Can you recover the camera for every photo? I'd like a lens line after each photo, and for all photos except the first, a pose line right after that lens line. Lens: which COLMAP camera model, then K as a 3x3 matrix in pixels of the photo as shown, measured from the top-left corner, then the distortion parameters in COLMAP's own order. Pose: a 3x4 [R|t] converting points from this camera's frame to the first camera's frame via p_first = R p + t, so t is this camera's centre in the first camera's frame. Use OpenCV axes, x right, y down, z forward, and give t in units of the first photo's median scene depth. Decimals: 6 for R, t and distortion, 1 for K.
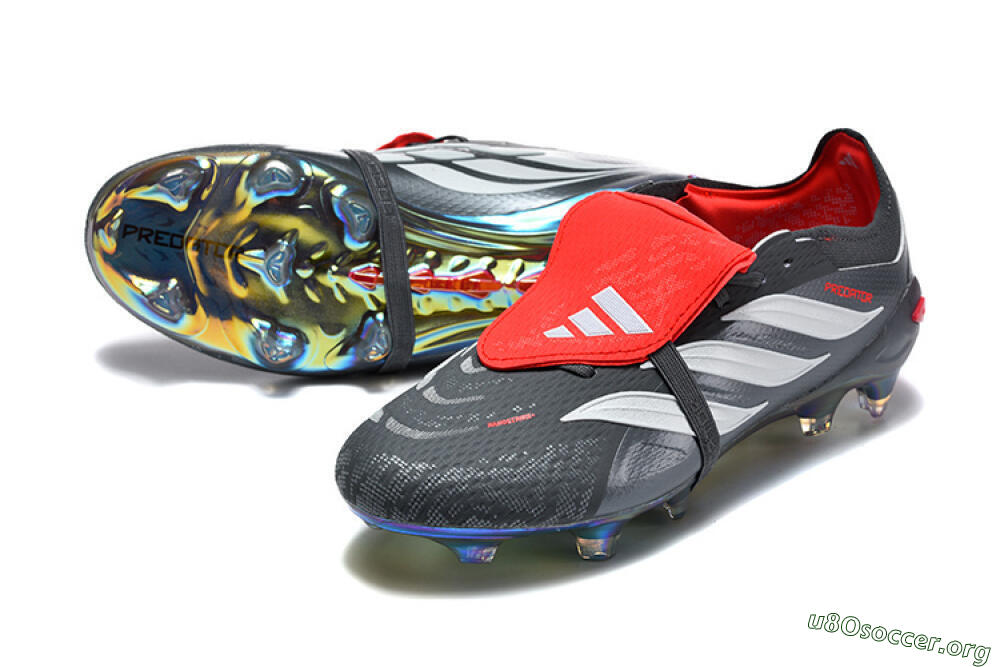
lens RADIAL K [[3201.3, 0, 499.7], [0, 3201.3, 329.2], [0, 0, 1]] dist [-0.431391, 0.000000]
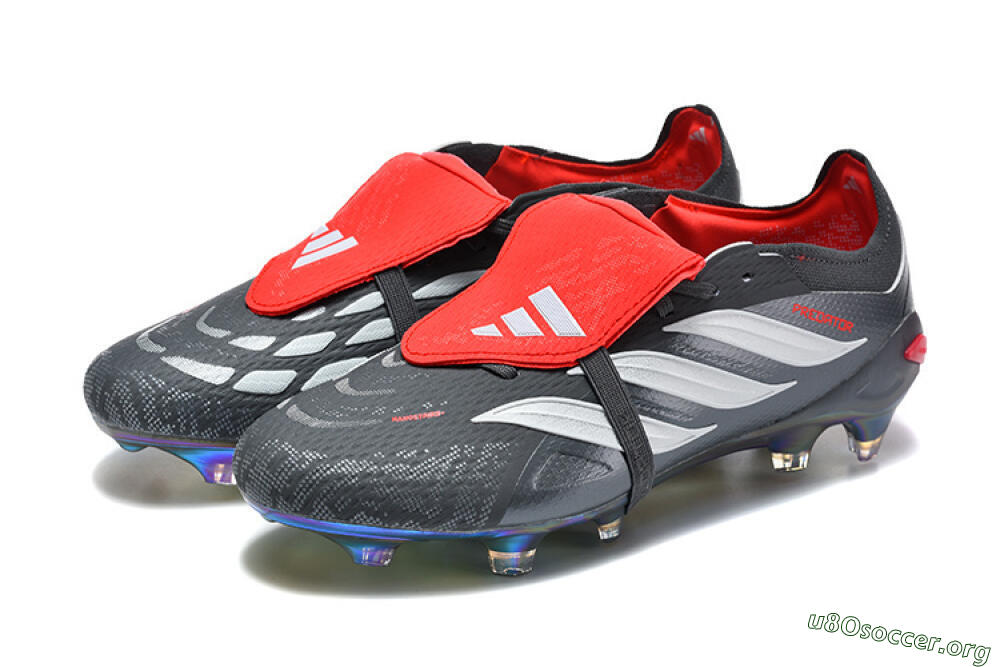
lens RADIAL K [[3201.3, 0, 500.0], [0, 3201.3, 339.0], [0, 0, 1]] dist [-0.431391, 0.000000]
pose [[0.988548, 0.067297, -0.135067, 0.149287], [-0.073625, 0.996384, -0.042411, 0.043011], [0.131724, 0.051870, 0.989928, 0.071956]]
